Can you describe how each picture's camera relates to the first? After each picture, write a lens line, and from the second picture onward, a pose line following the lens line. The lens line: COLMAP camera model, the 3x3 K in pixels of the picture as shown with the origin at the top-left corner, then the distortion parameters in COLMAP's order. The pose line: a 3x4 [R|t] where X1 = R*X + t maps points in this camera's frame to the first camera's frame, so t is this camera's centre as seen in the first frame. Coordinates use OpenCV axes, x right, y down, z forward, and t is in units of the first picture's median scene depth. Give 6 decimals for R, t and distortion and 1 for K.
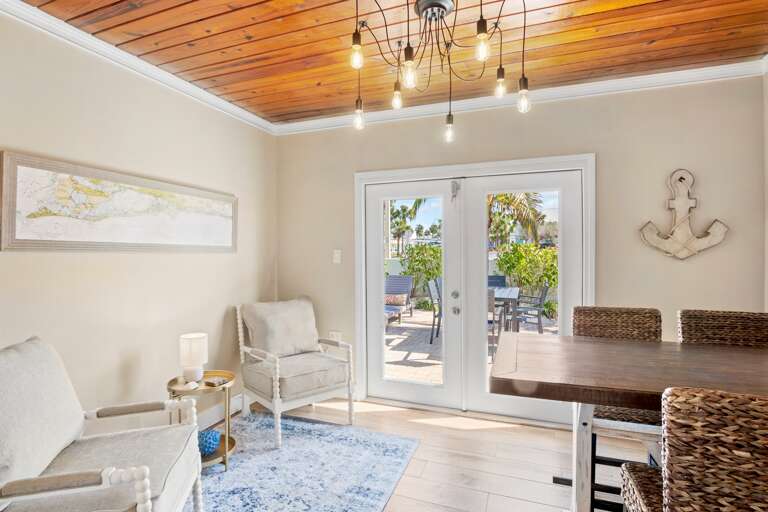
lens RADIAL K [[375.3, 0, 386.6], [0, 375.3, 255.2], [0, 0, 1]] dist [-0.016686, 0.000092]
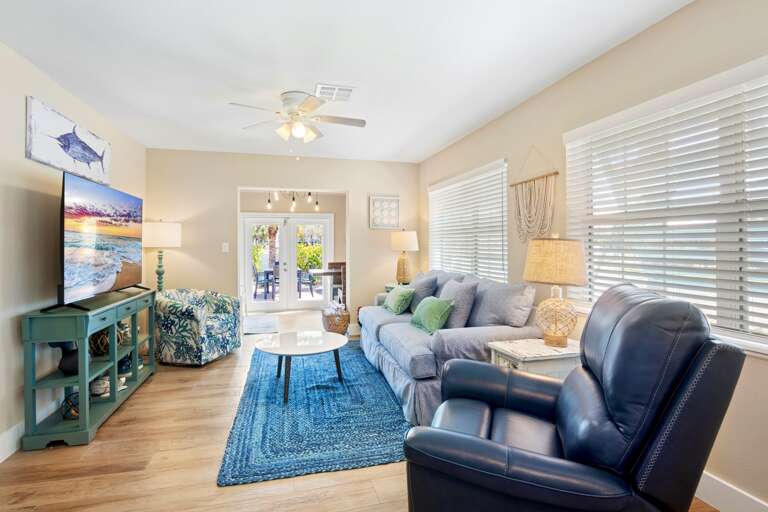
lens RADIAL K [[375.3, 0, 380.9], [0, 375.3, 243.7], [0, 0, 1]] dist [-0.016686, 0.000092]
pose [[0.812799, 0.002813, 0.582538, -0.769771], [0.012155, 0.999689, -0.021787, 0.033195], [-0.582418, 0.024789, 0.812511, -1.444468]]
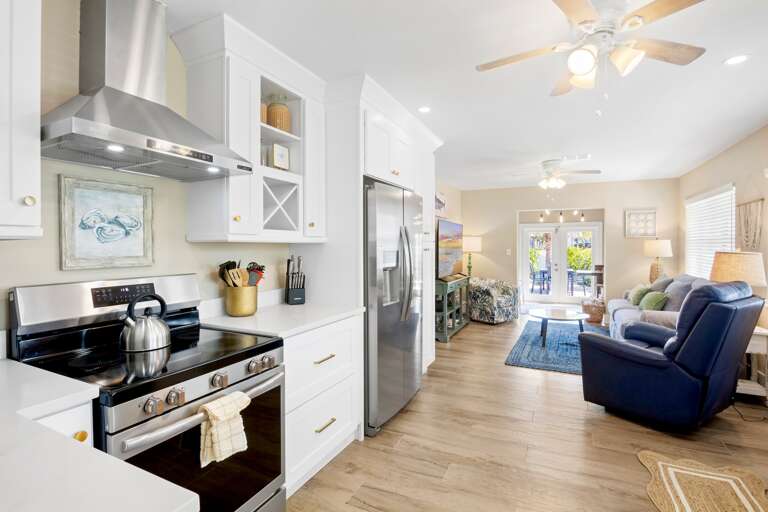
lens RADIAL K [[375.3, 0, 381.7], [0, 375.3, 249.8], [0, 0, 1]] dist [-0.016686, 0.000092]
pose [[0.995421, 0.003465, -0.095526, -0.954048], [-0.004376, 0.999947, -0.009327, 0.018610], [0.095489, 0.009702, 0.995383, -2.200387]]
